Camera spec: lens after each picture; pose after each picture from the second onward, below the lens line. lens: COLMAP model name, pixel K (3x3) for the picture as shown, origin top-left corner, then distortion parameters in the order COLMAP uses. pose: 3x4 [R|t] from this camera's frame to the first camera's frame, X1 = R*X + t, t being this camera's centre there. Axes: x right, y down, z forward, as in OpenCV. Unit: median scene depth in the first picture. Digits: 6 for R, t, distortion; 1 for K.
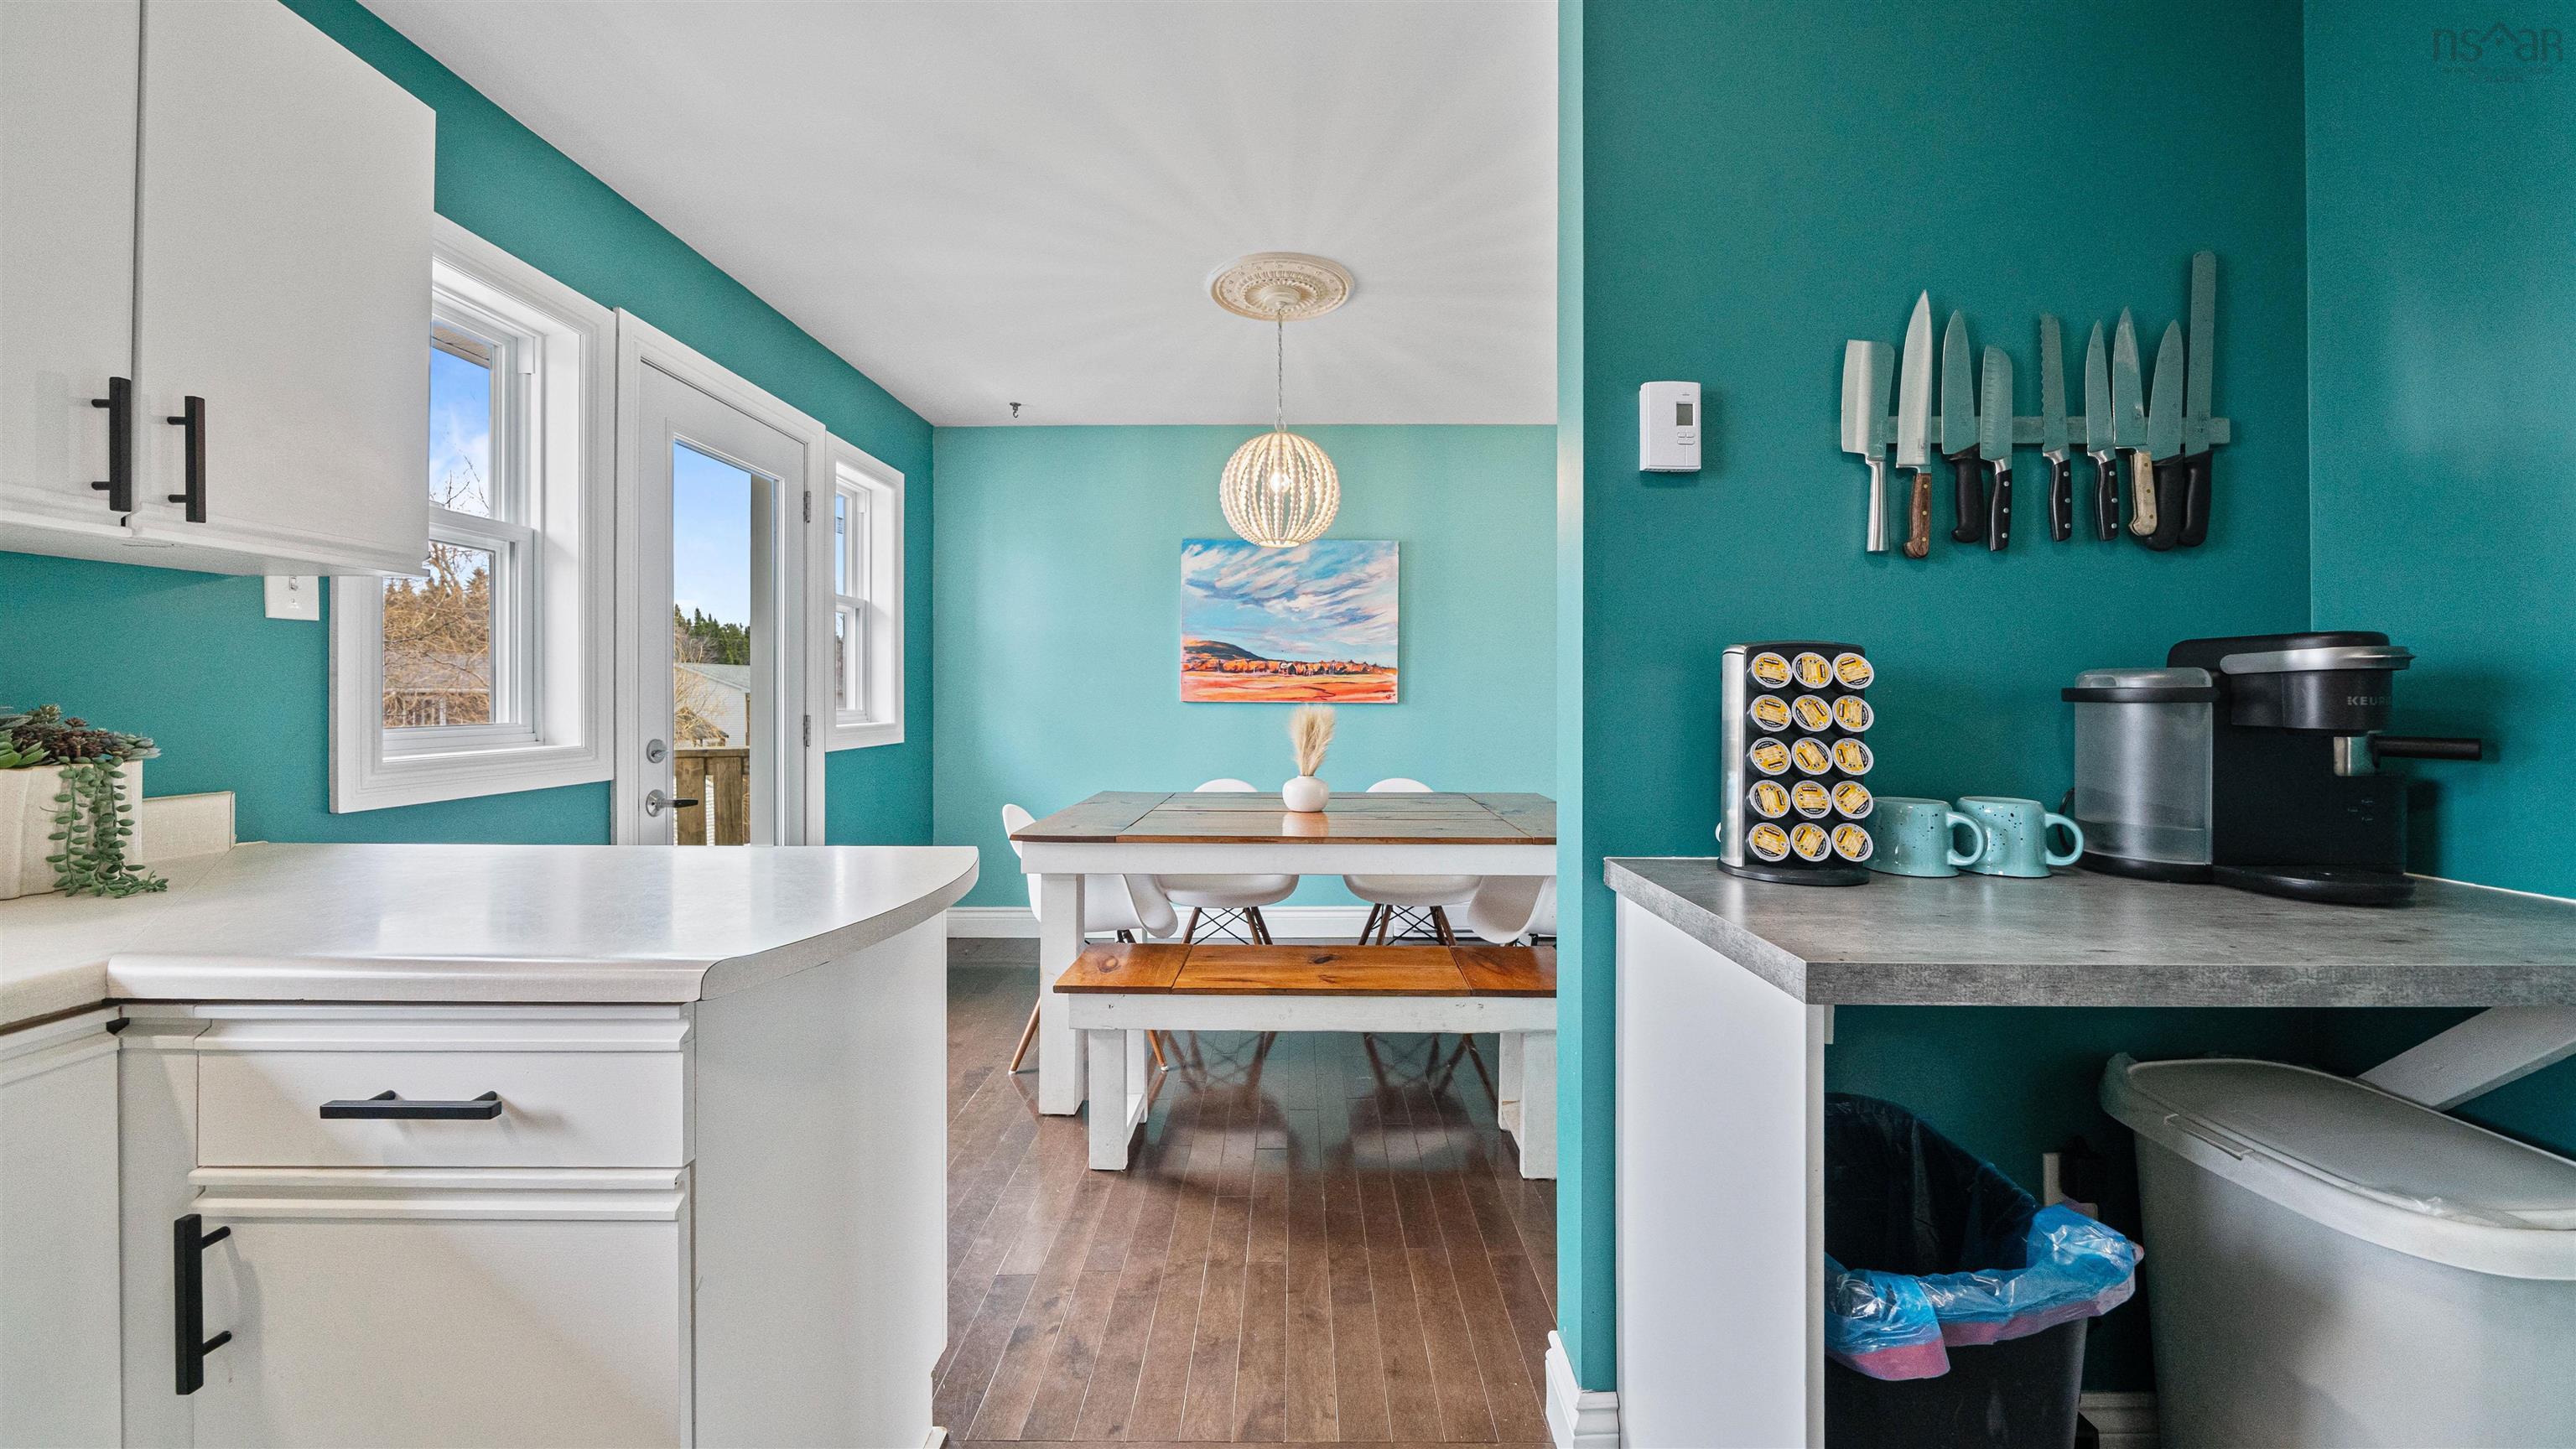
lens RADIAL K [[909.0, 0, 1299.4], [0, 909.0, 697.4], [0, 0, 1]] dist [-0.001074, -0.000103]
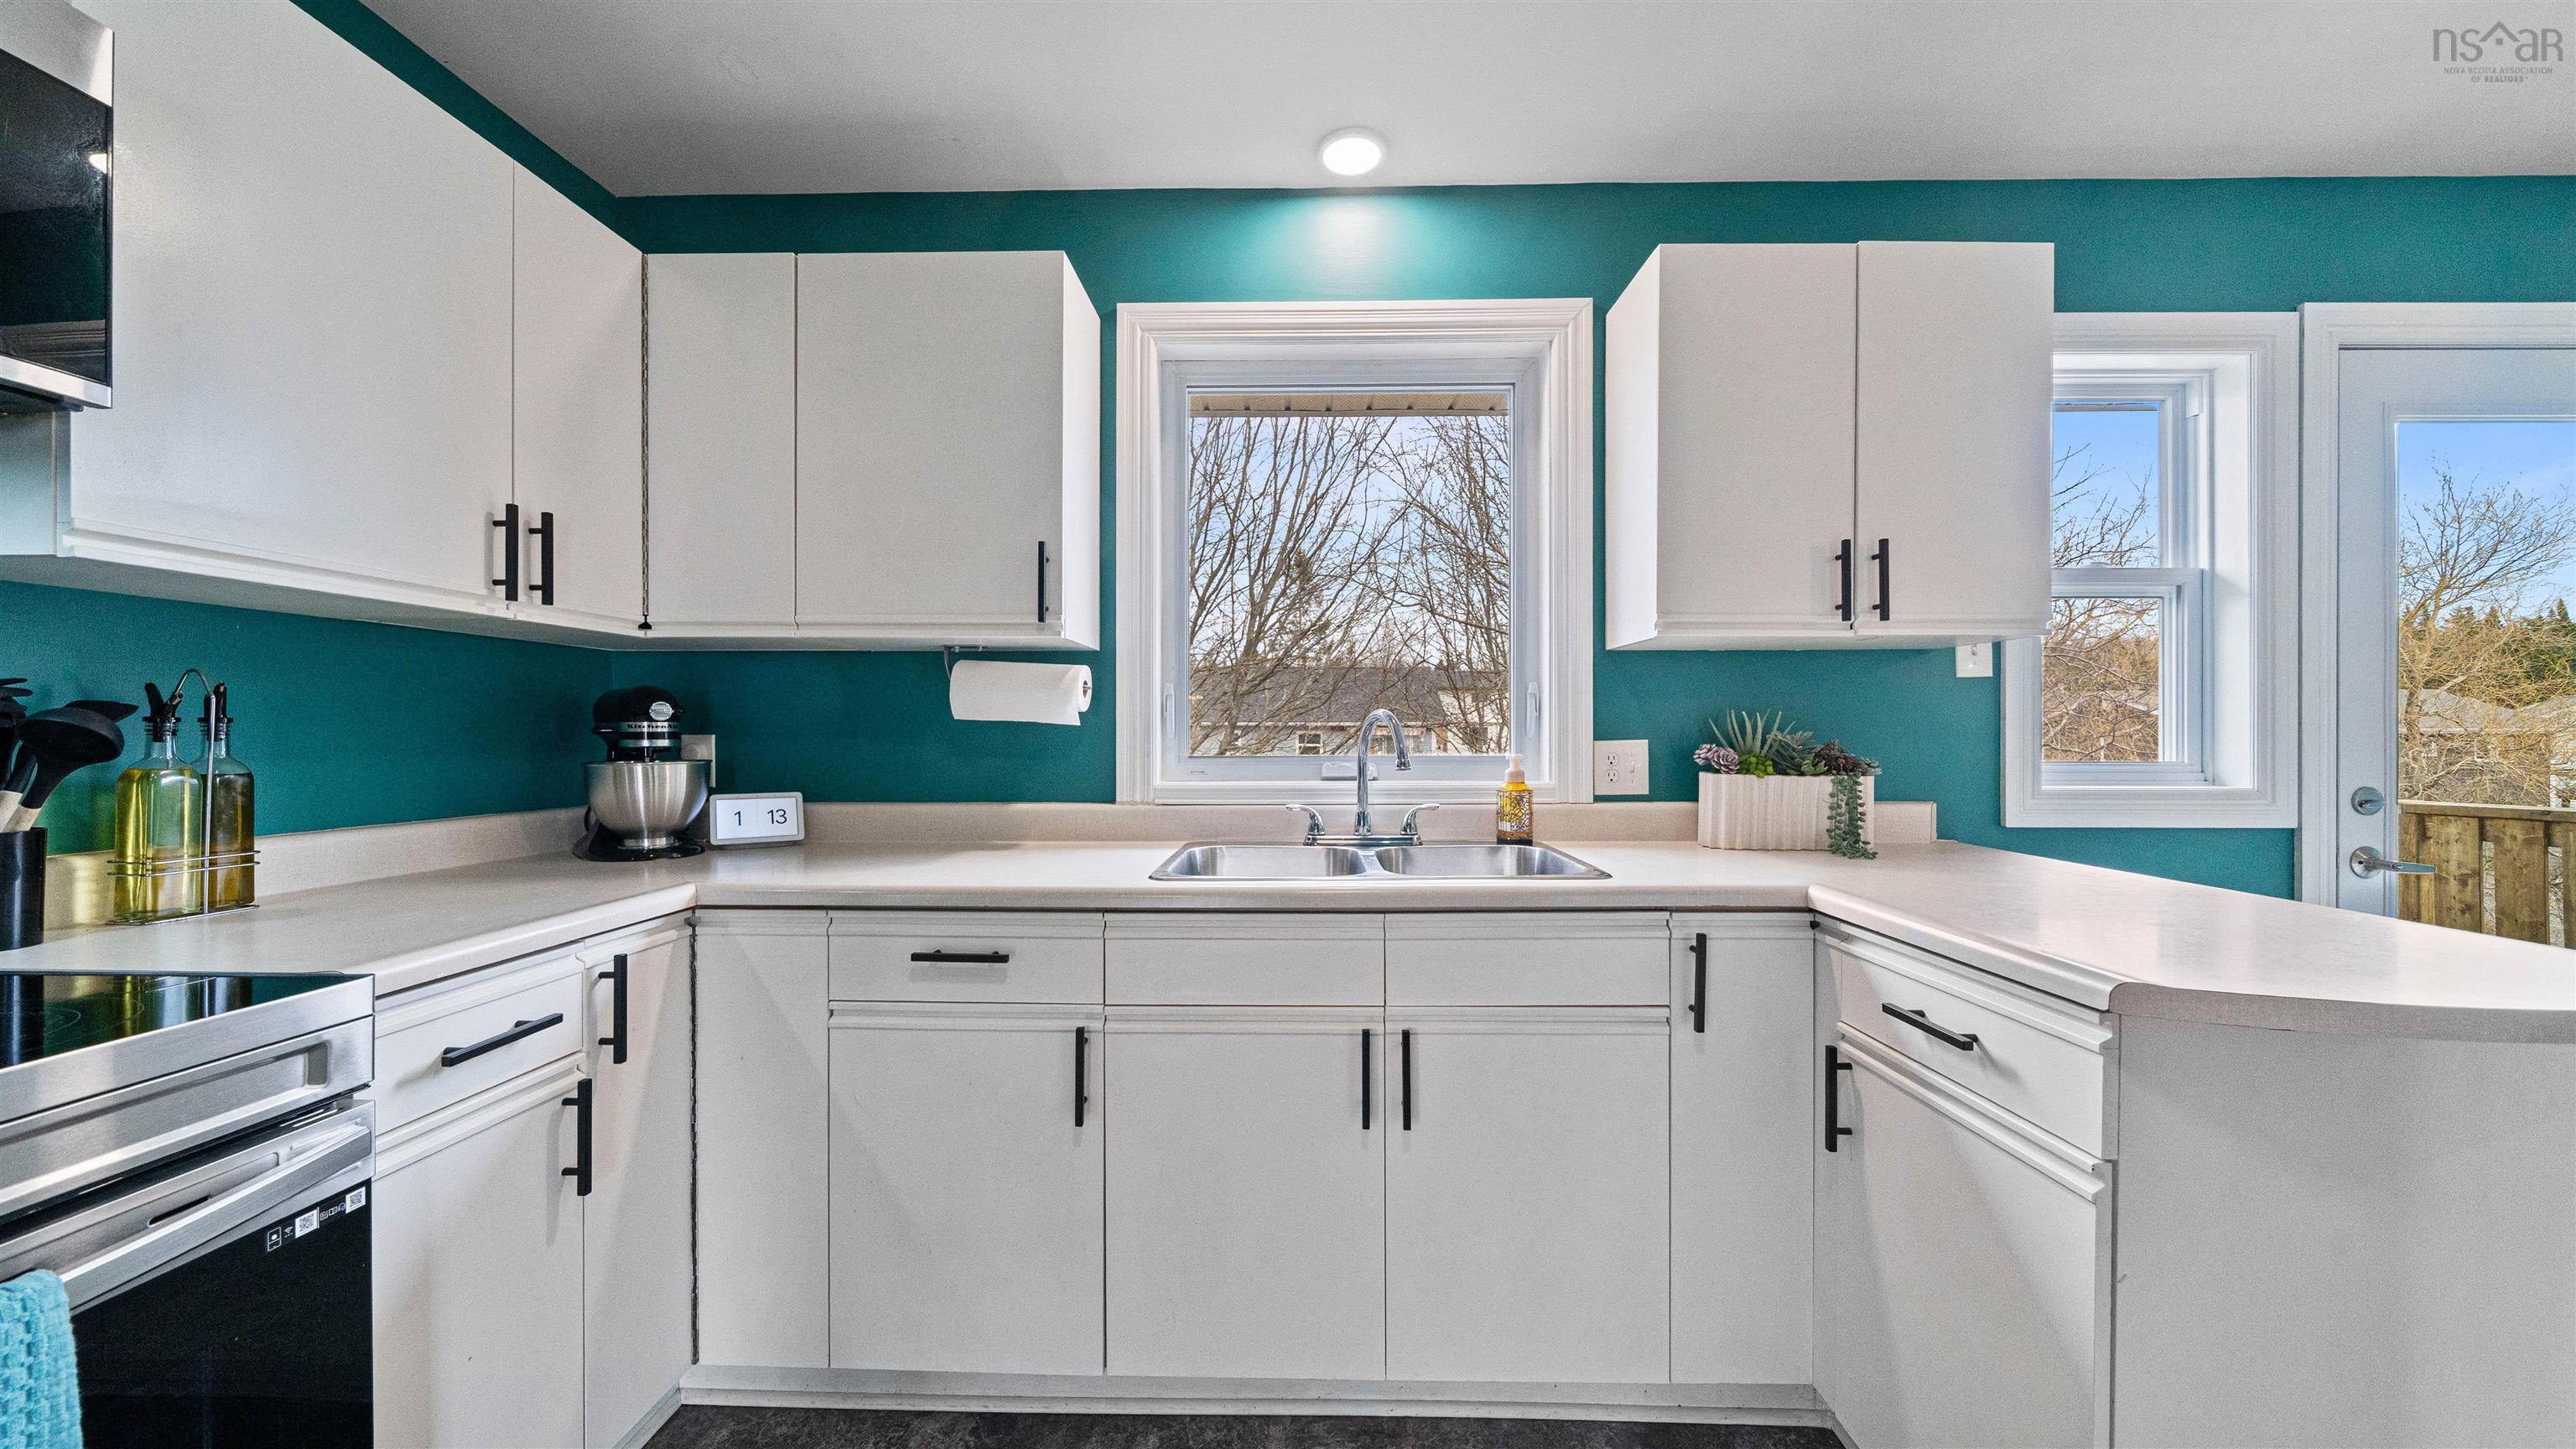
lens RADIAL K [[907.5, 0, 1278.7], [0, 907.5, 723.8], [0, 0, 1]] dist [-0.001805, -0.000193]
pose [[-0.020928, -0.010242, -0.999729, 0.166896], [-0.004782, 0.999937, -0.010144, 0.000566], [0.999770, 0.004568, -0.020976, 0.005831]]
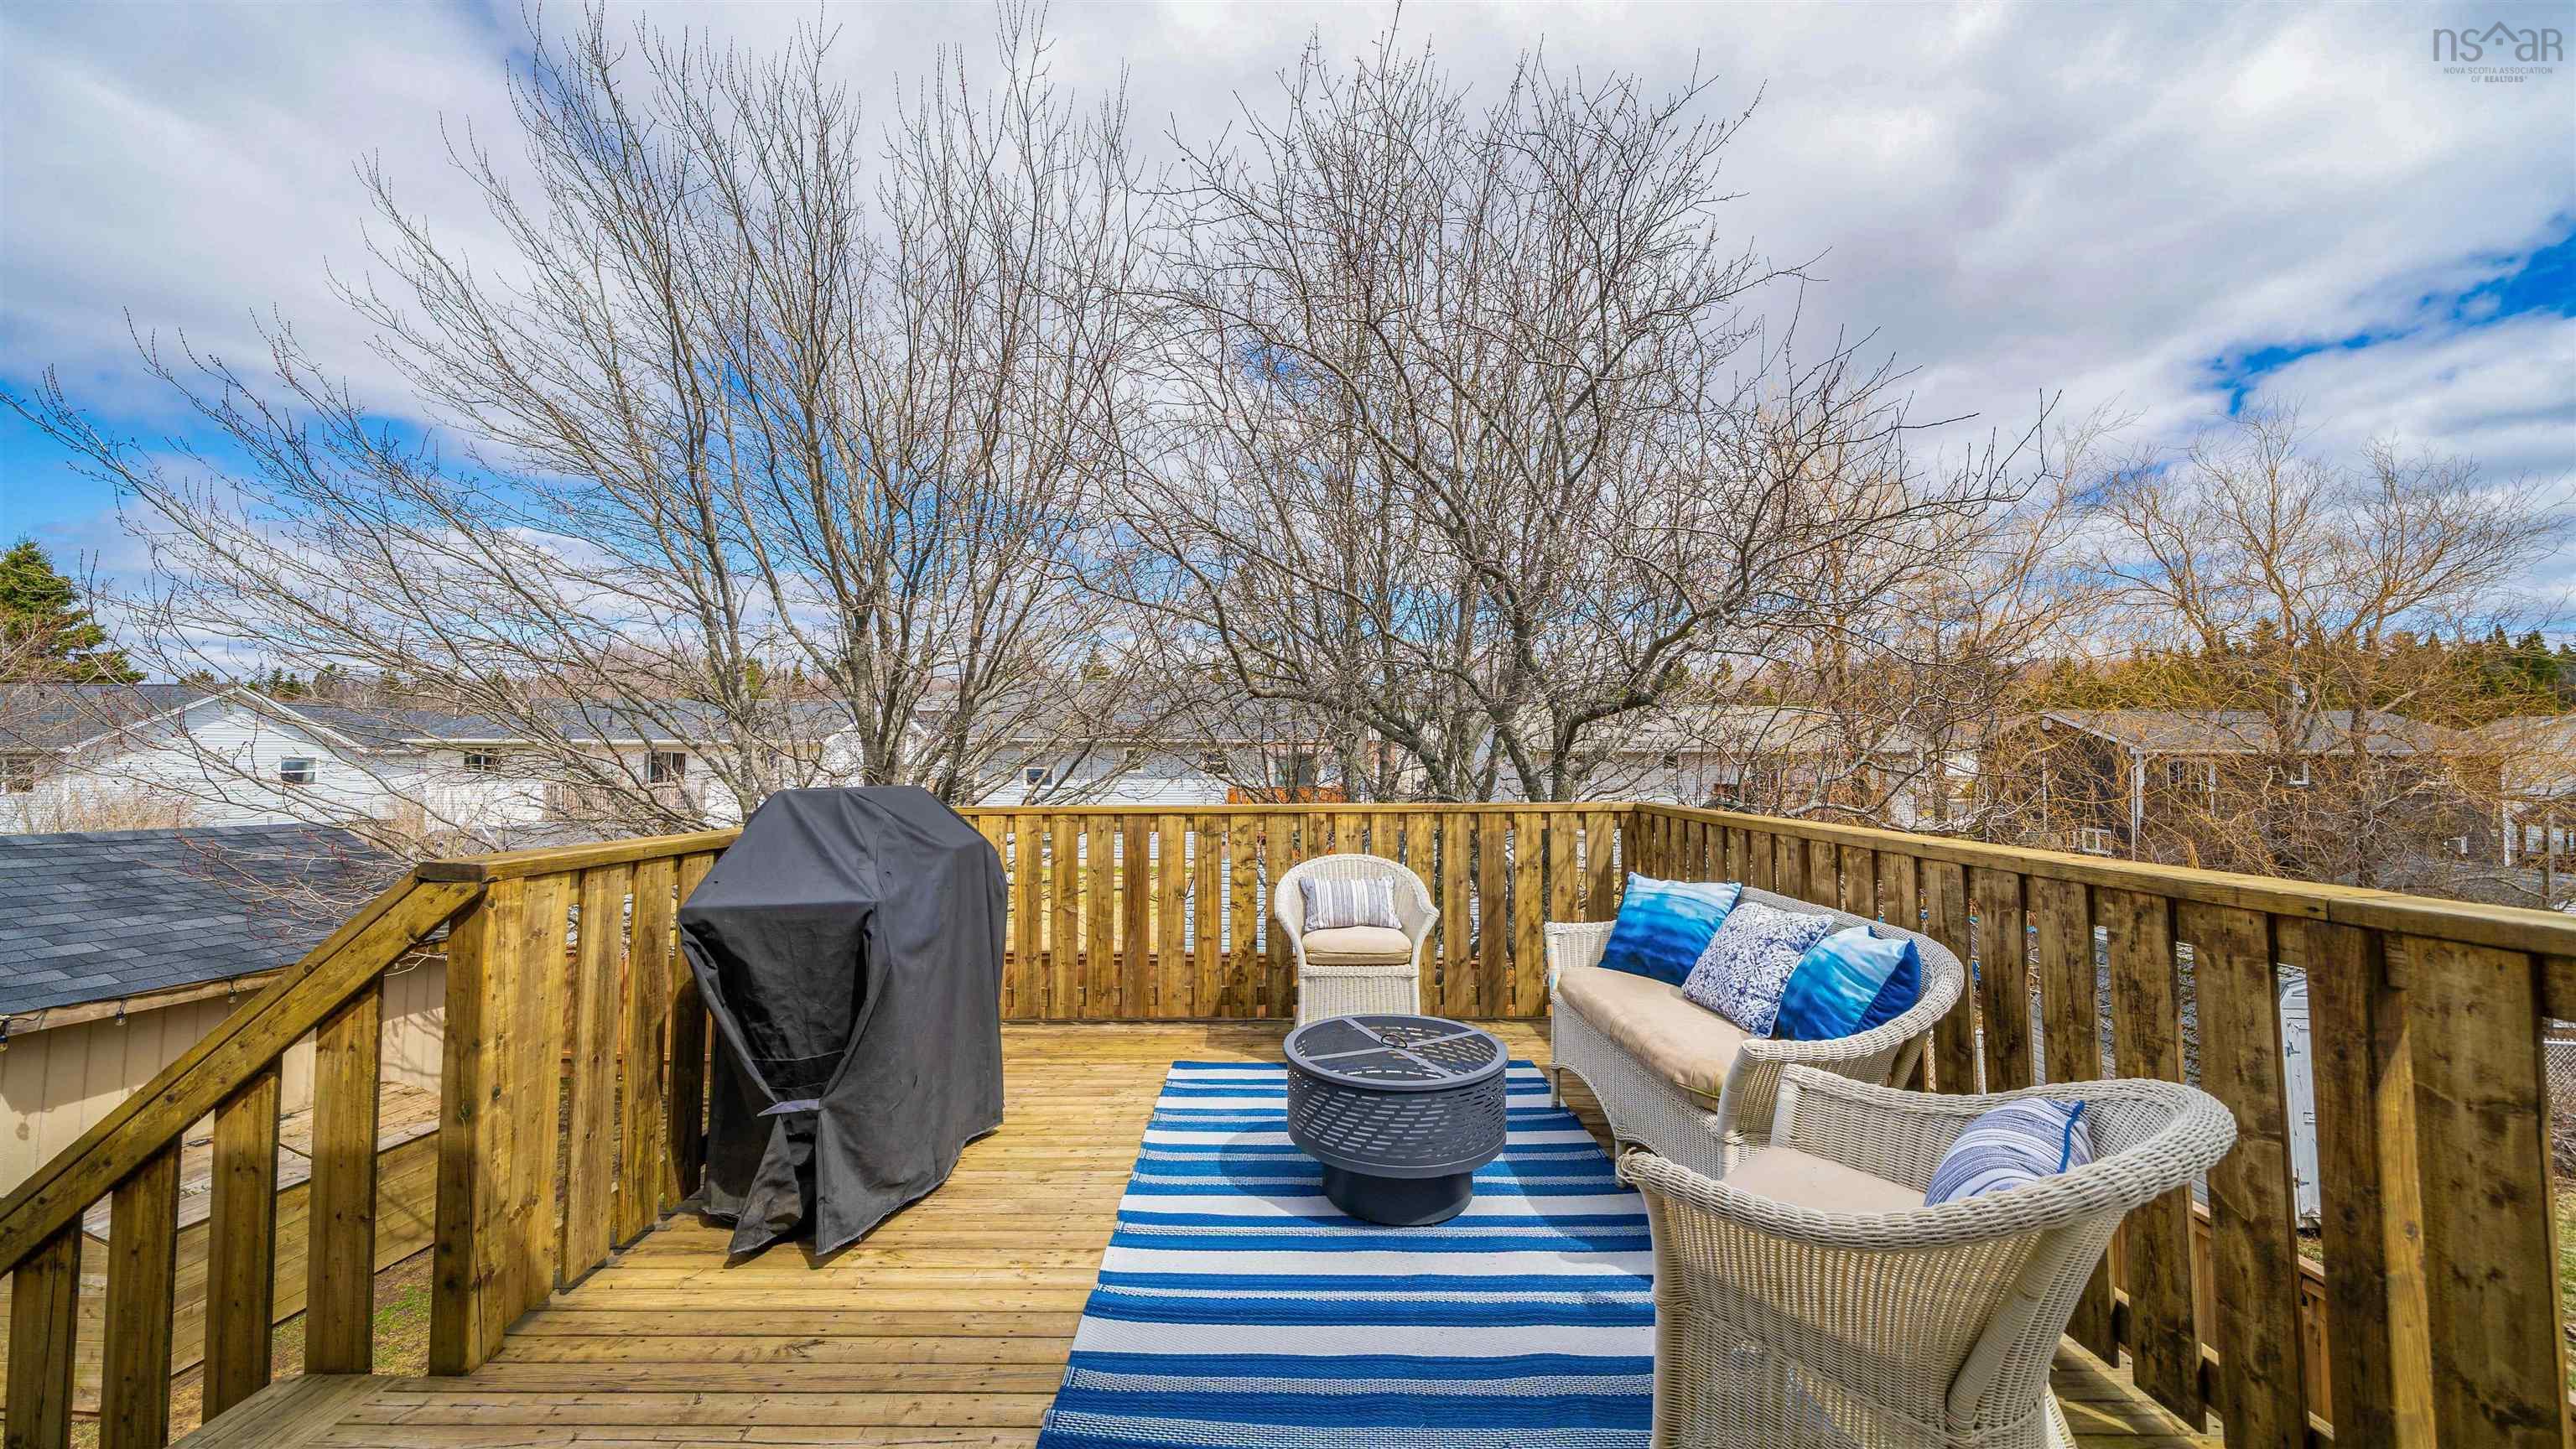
lens RADIAL K [[877.6, 0, 1283.7], [0, 877.6, 717.1], [0, 0, 1]] dist [-0.001201, -0.000147]
pose [[-0.010907, -0.040467, -0.999121, -0.792604], [-0.007190, 0.999158, -0.040390, 0.012235], [0.999915, 0.006744, -0.011189, 1.165362]]
